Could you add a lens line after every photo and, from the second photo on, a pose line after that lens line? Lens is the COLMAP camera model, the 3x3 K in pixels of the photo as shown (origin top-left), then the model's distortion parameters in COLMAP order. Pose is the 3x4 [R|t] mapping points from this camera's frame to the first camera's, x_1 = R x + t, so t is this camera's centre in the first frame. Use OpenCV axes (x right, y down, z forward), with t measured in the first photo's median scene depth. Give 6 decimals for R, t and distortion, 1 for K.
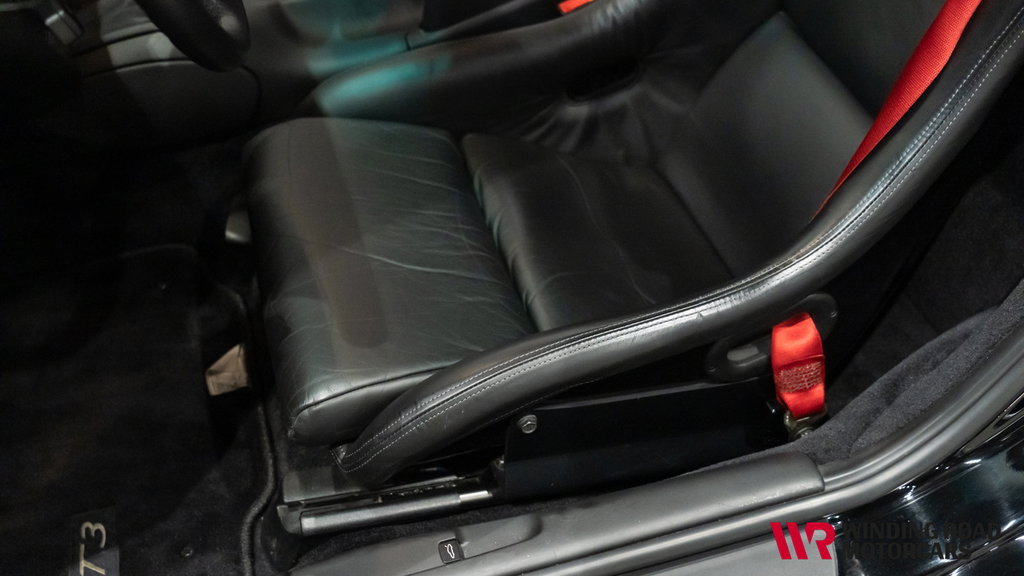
lens RADIAL K [[1049.9, 0, 512.0], [0, 1049.9, 288.0], [0, 0, 1]] dist [0.018498, 0.010326]
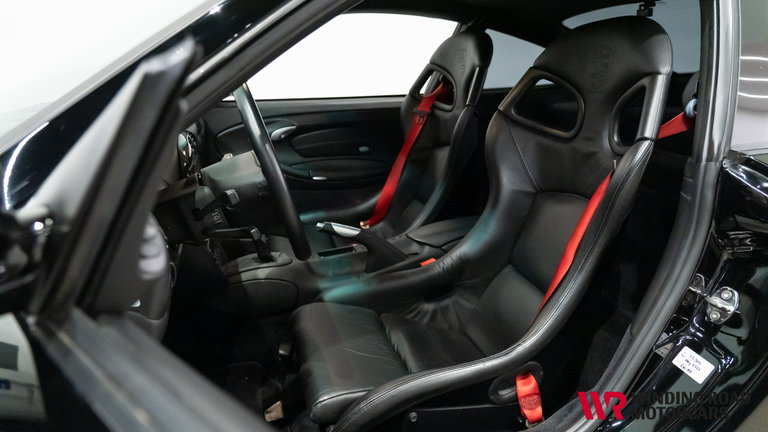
lens RADIAL K [[494.3, 0, 384.0], [0, 494.3, 216.0], [0, 0, 1]] dist [-0.000155, 0.000292]
pose [[0.999749, 0.016046, -0.015616, -0.028329], [-0.021124, 0.907169, -0.420237, 0.136189], [0.007423, 0.420461, 0.907280, -0.121924]]
